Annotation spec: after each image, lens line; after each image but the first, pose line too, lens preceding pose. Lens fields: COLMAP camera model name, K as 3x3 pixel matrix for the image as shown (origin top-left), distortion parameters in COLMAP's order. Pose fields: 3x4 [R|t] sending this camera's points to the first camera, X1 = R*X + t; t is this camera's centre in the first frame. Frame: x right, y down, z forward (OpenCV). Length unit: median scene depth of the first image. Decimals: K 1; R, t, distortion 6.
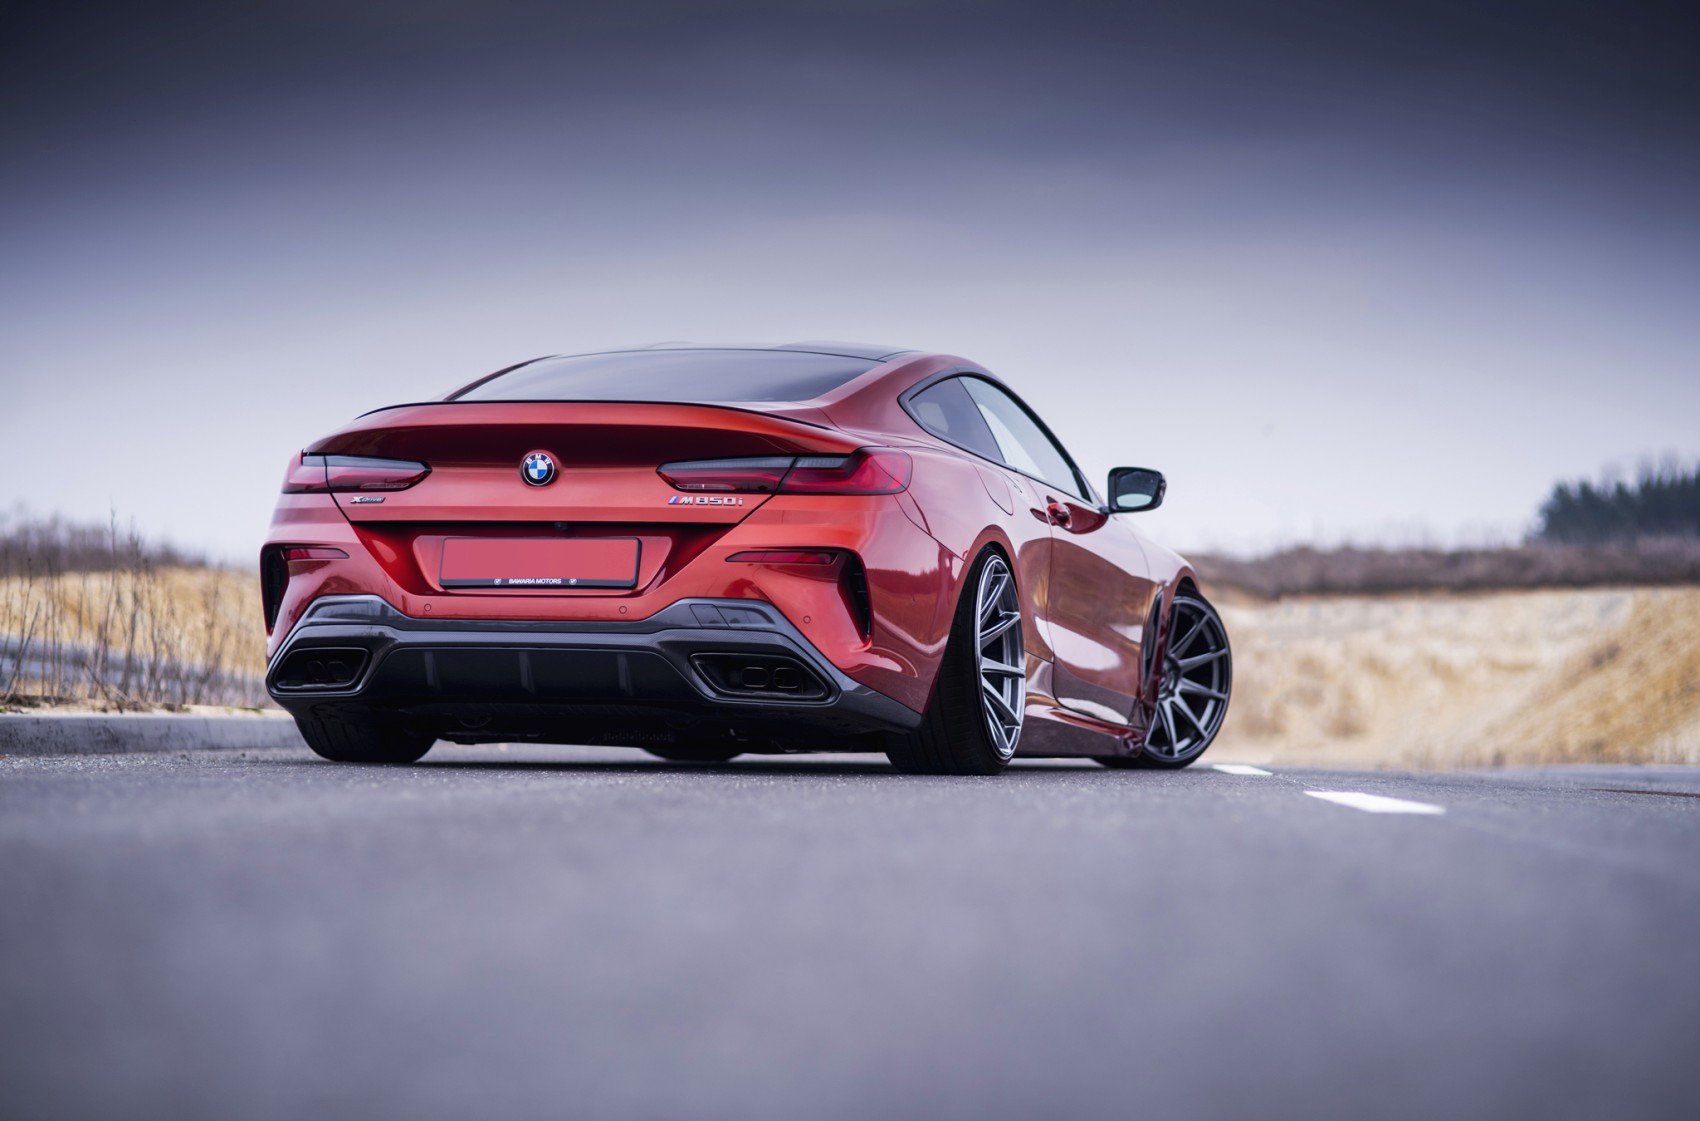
lens RADIAL K [[4656.8, 0, 850.0], [0, 4656.8, 560.5], [0, 0, 1]] dist [-0.074318, 0.588464]
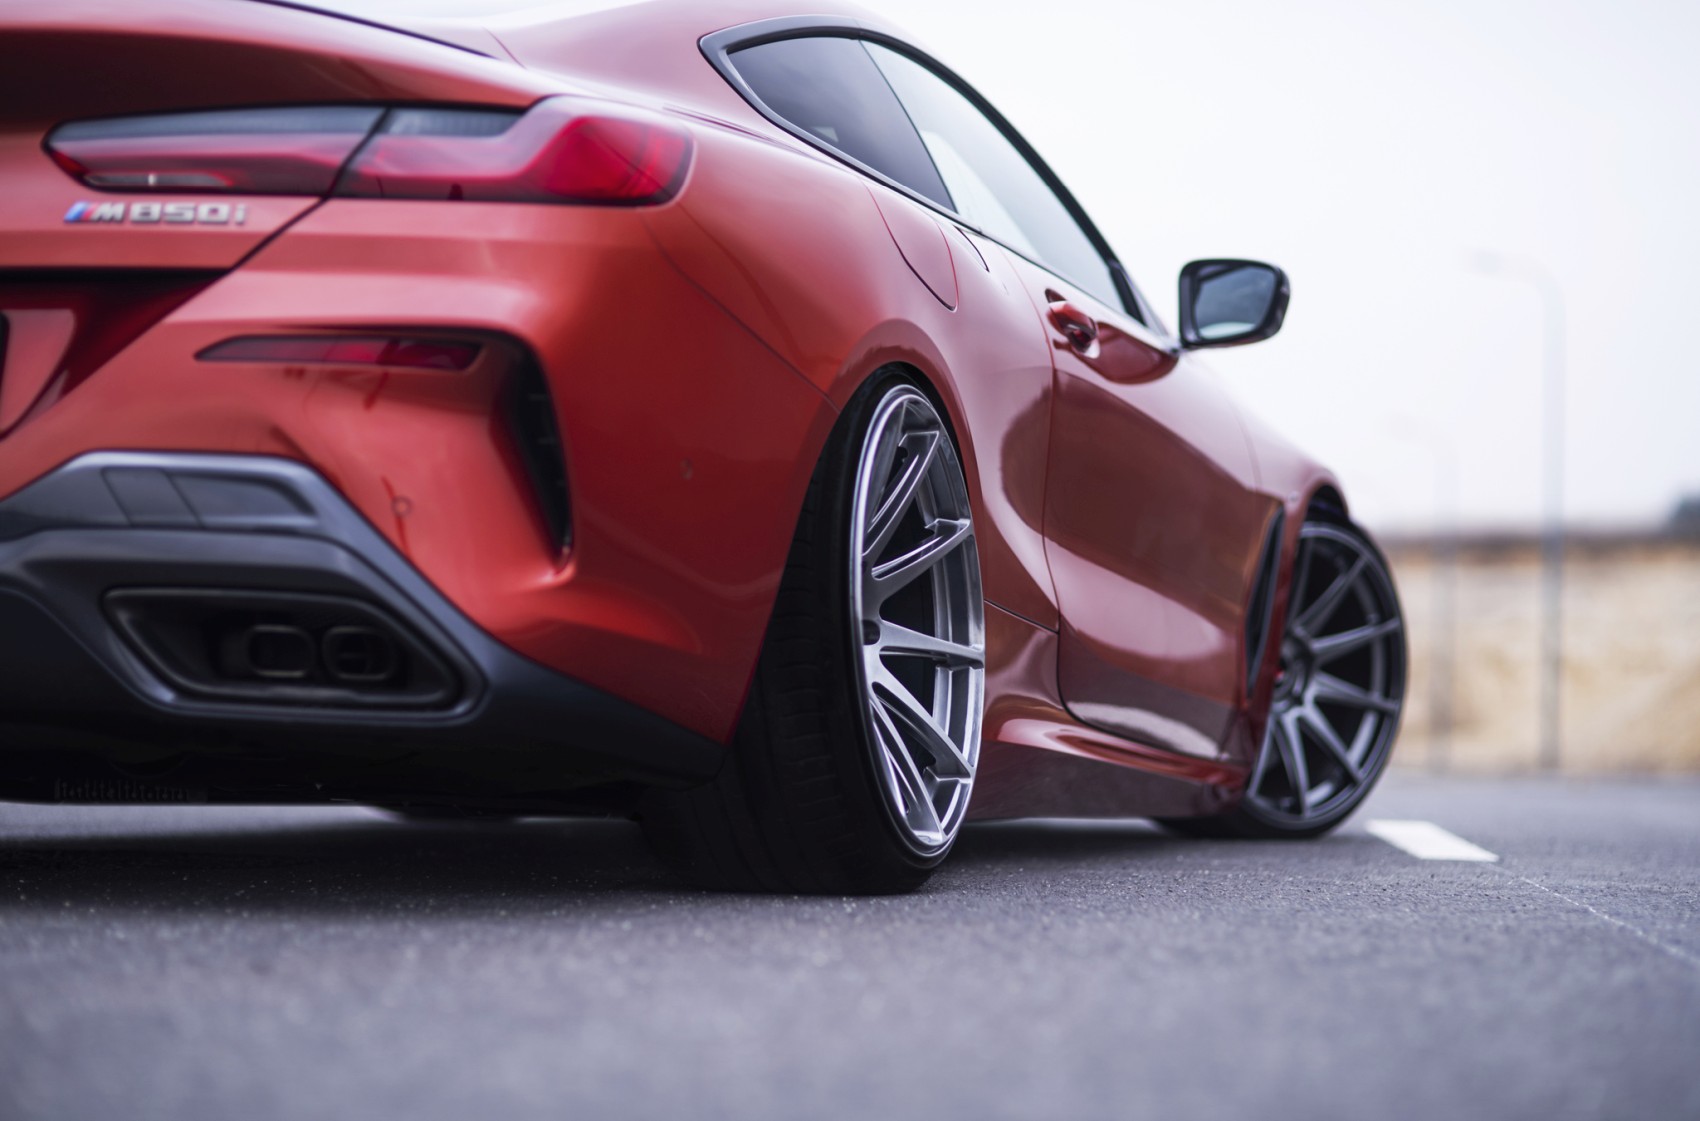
lens RADIAL K [[4656.8, 0, 850.0], [0, 4656.8, 560.5], [0, 0, 1]] dist [-0.074318, 0.588464]
pose [[0.999749, 0.000578, -0.022388, 0.030572], [-0.000656, 0.999994, -0.003483, 0.014947], [0.022386, 0.003497, 0.999743, 0.482676]]
